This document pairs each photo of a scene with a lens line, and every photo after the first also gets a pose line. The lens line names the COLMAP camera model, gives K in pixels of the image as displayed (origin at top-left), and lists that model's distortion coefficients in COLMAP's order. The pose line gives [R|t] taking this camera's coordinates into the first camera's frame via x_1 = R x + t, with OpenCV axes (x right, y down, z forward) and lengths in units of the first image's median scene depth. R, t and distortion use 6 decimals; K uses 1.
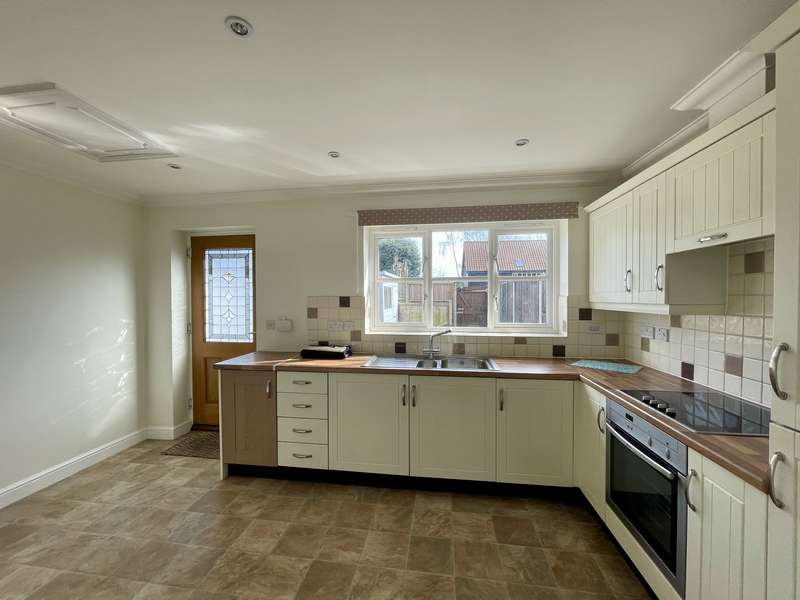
lens RADIAL K [[323.4, 0, 397.9], [0, 323.4, 301.2], [0, 0, 1]] dist [0.002768, 0.000254]
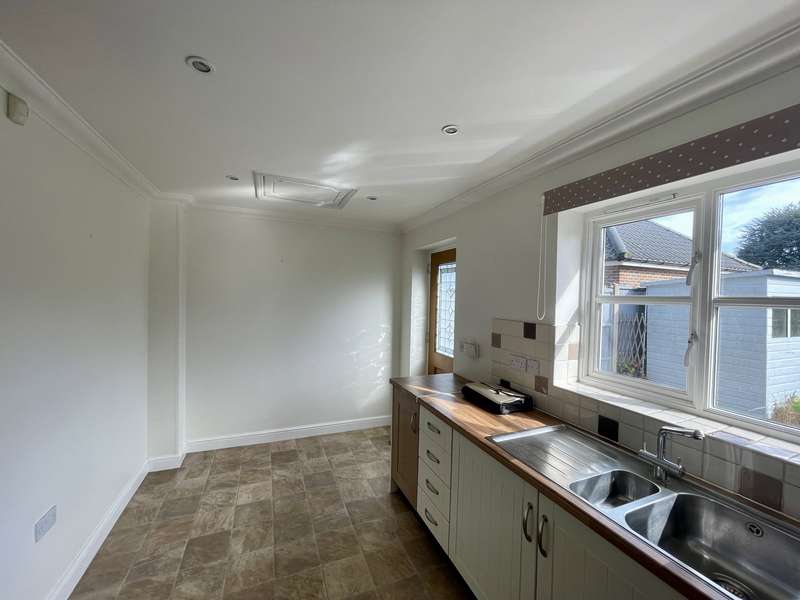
lens RADIAL K [[323.4, 0, 398.7], [0, 323.4, 300.2], [0, 0, 1]] dist [0.002768, 0.000254]
pose [[0.503020, 0.030077, -0.863751, 0.287858], [-0.038257, 0.999190, 0.012514, -0.060475], [0.863428, 0.026749, 0.503763, 0.418565]]
